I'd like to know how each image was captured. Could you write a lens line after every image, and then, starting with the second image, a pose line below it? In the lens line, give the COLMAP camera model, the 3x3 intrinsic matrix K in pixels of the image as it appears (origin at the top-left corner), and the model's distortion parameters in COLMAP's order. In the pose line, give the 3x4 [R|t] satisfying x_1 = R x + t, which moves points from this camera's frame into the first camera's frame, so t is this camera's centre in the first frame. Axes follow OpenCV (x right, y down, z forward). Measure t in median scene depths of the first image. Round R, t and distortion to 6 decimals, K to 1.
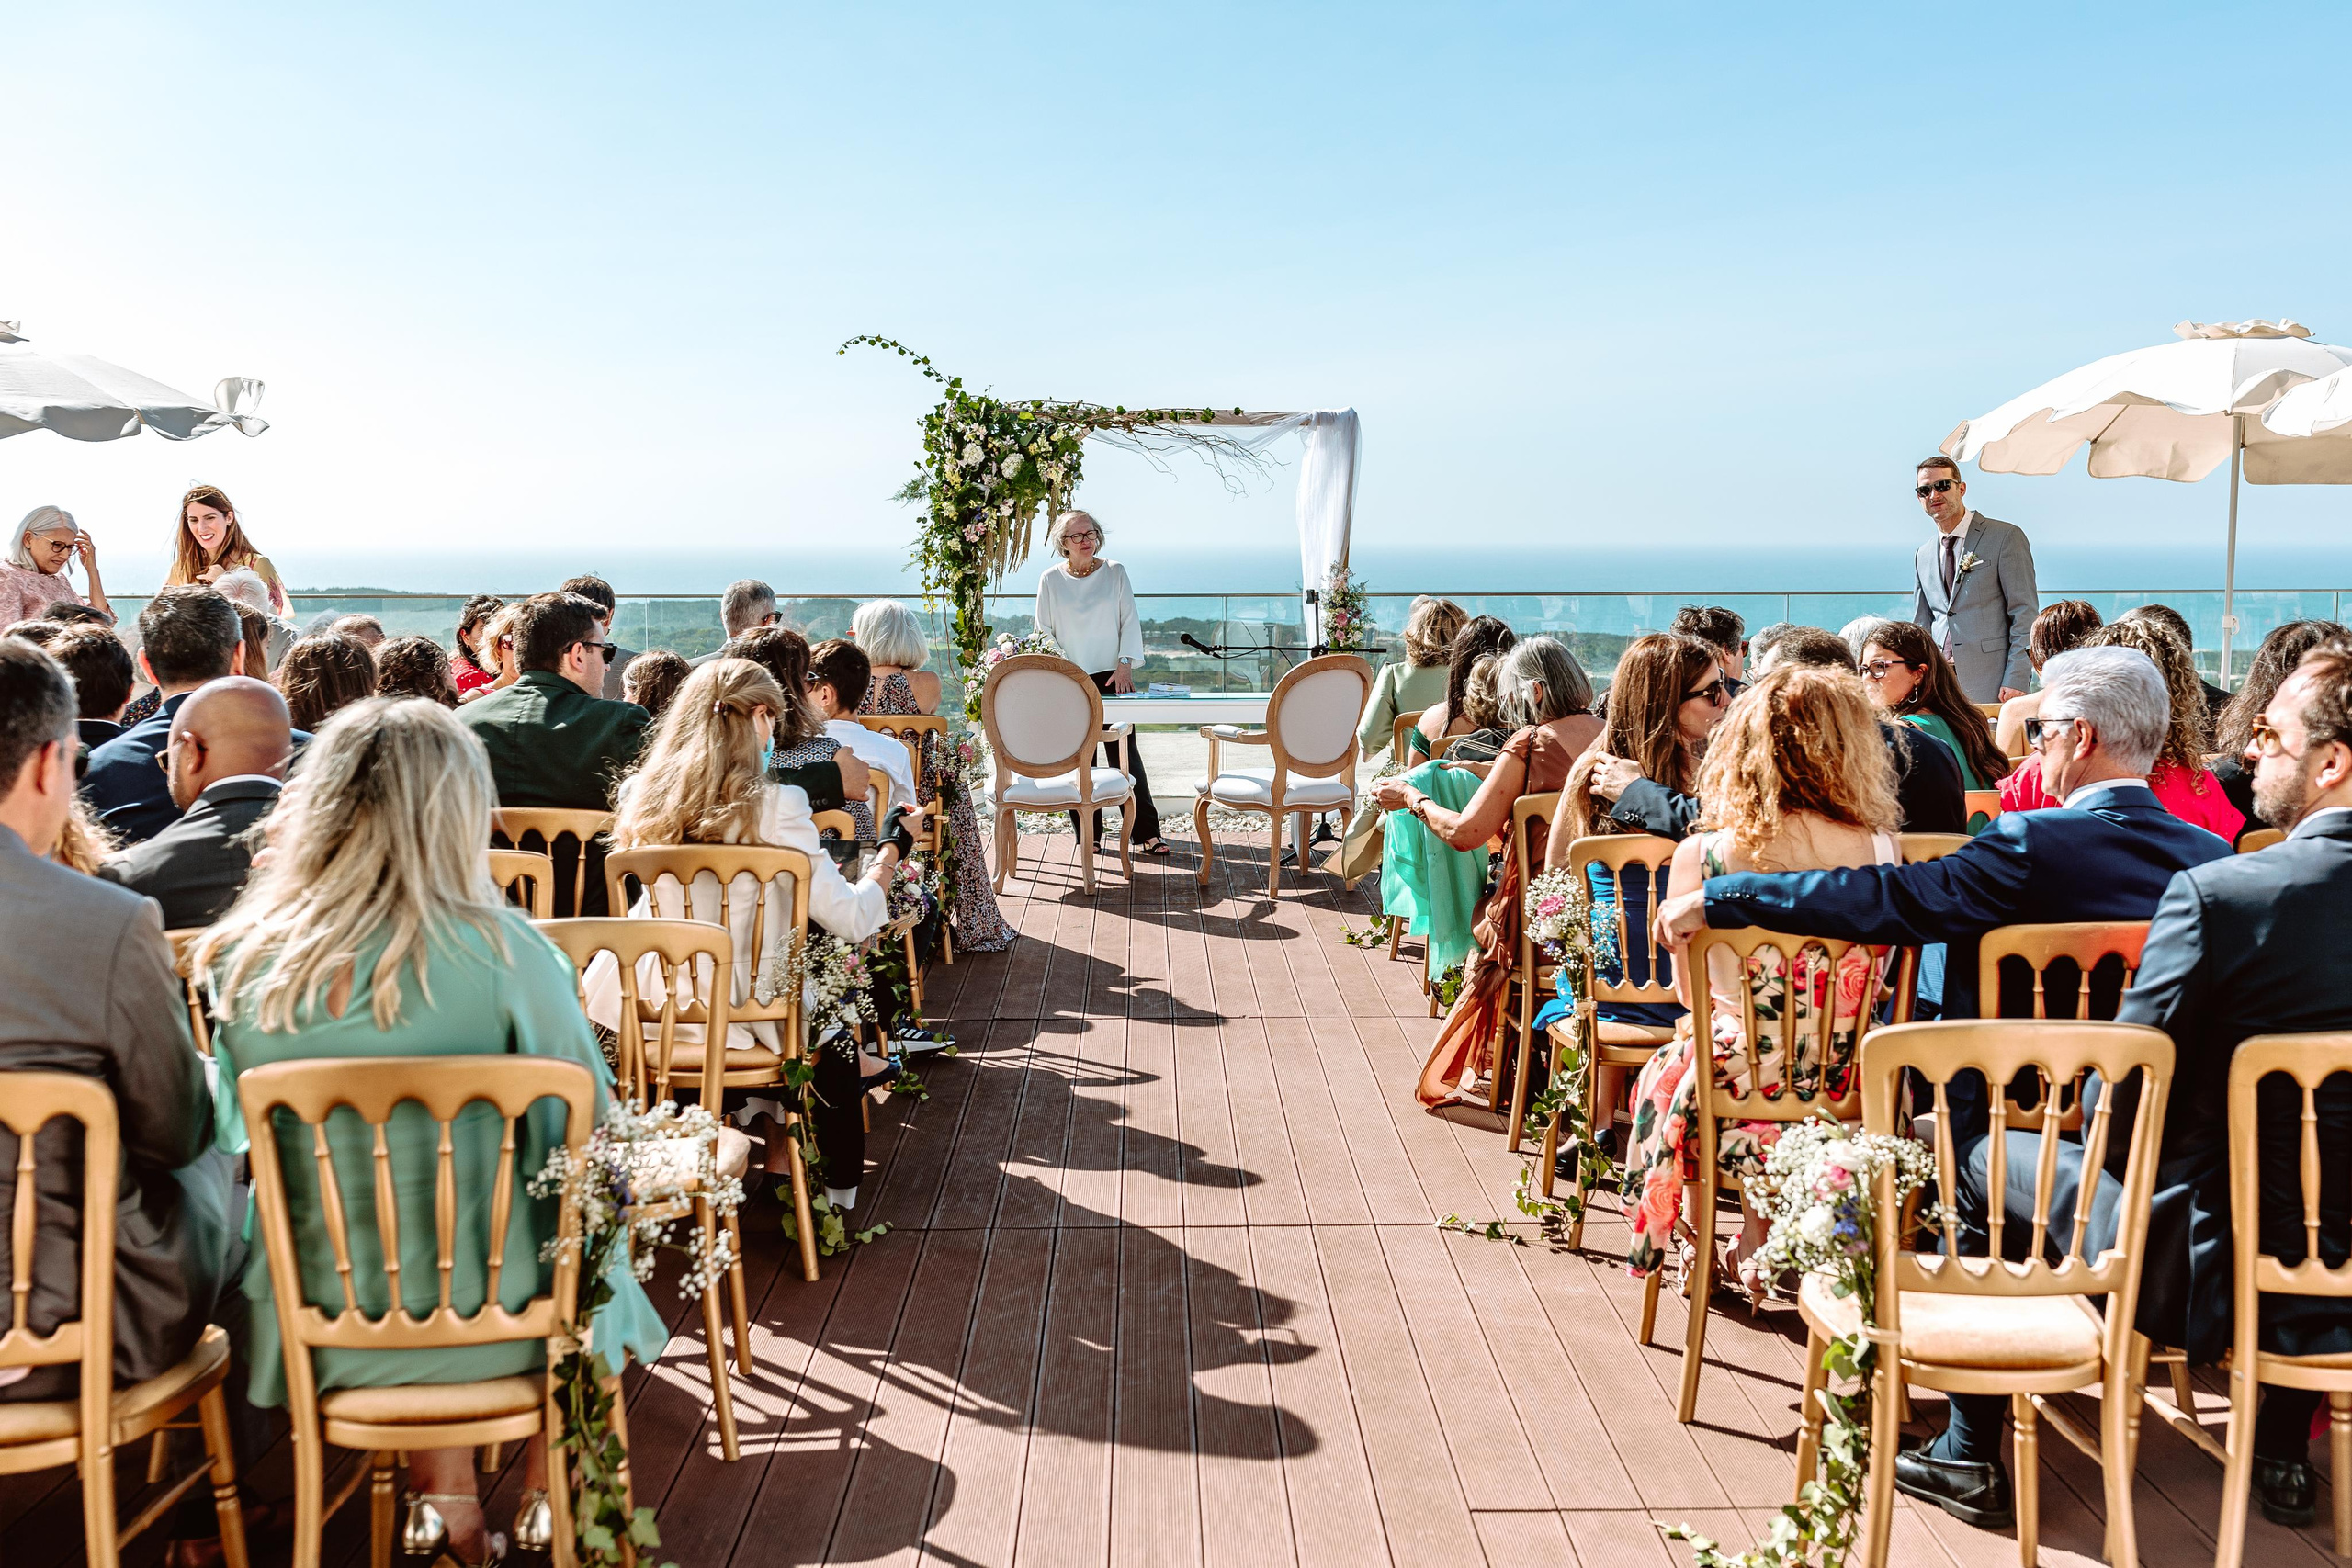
lens RADIAL K [[2356.3, 0, 1238.6], [0, 2356.3, 780.3], [0, 0, 1]] dist [-0.000485, -0.009347]
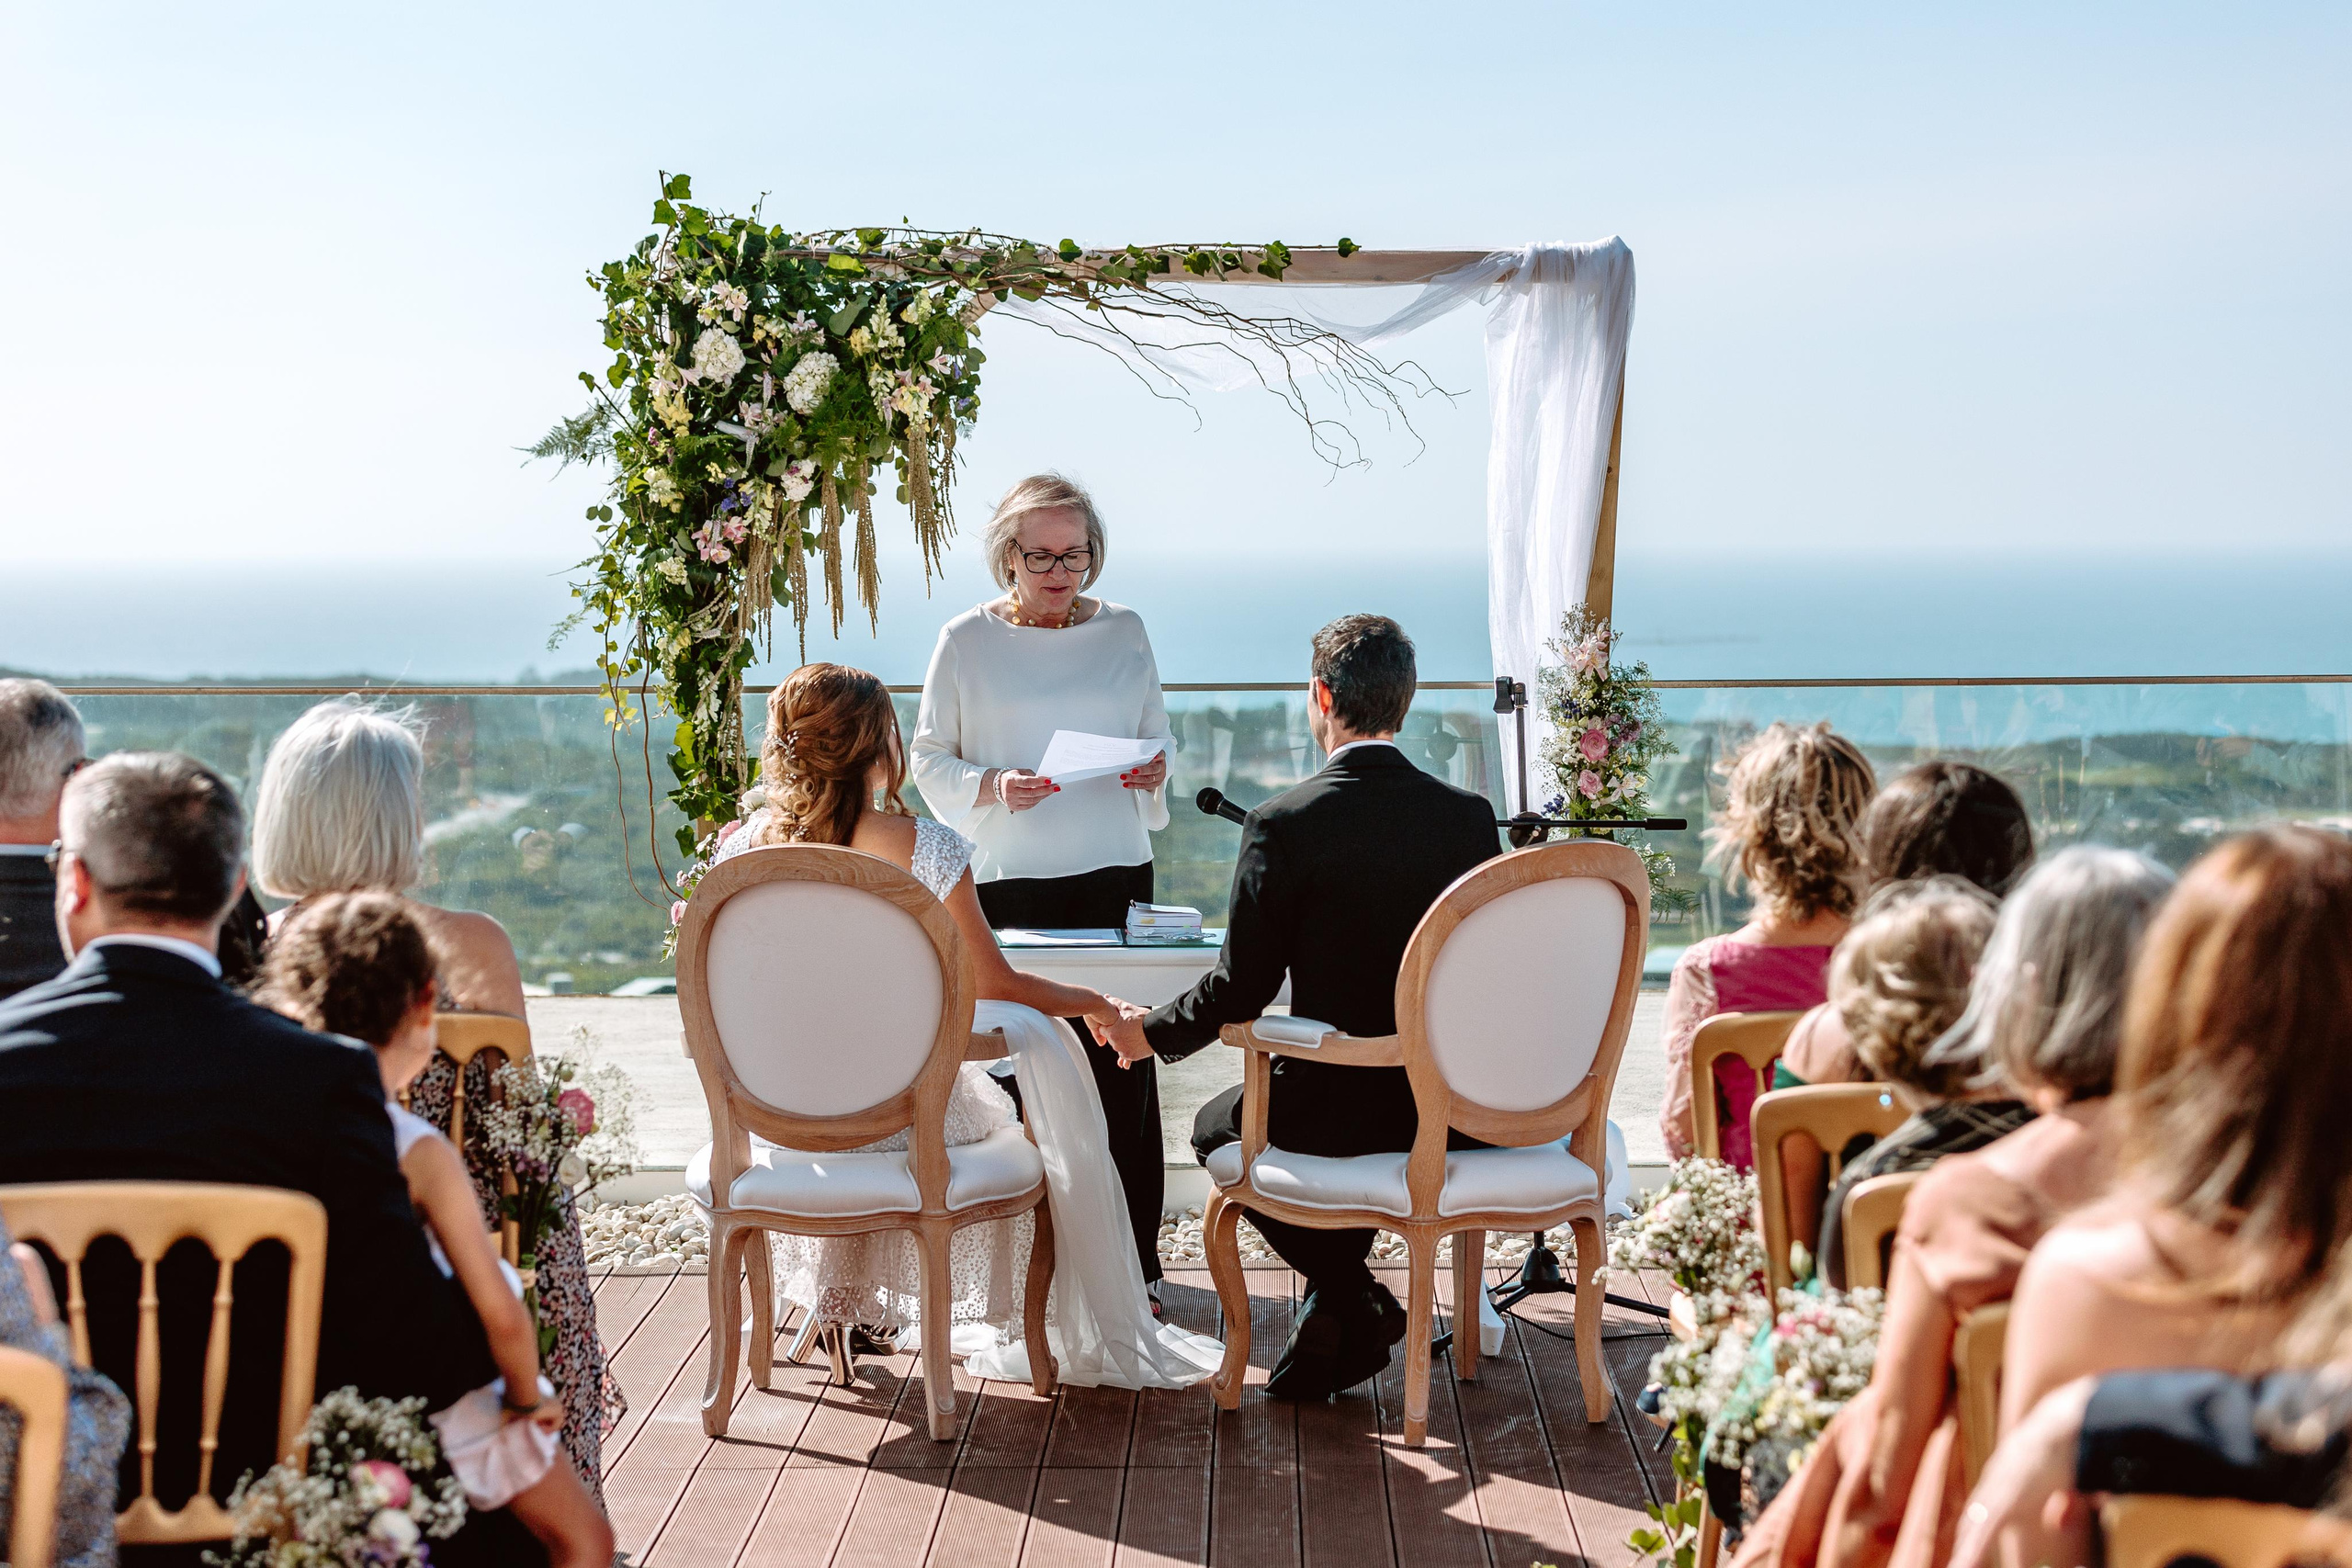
lens RADIAL K [[4956.1, 0, 1176.0], [0, 4956.1, 784.0], [0, 0, 1]] dist [0.181474, -0.145569]
pose [[0.998241, -0.001335, -0.059272, 0.043601], [-0.001772, 0.998628, -0.052333, -0.030240], [0.059260, 0.052346, 0.996869, 0.240749]]
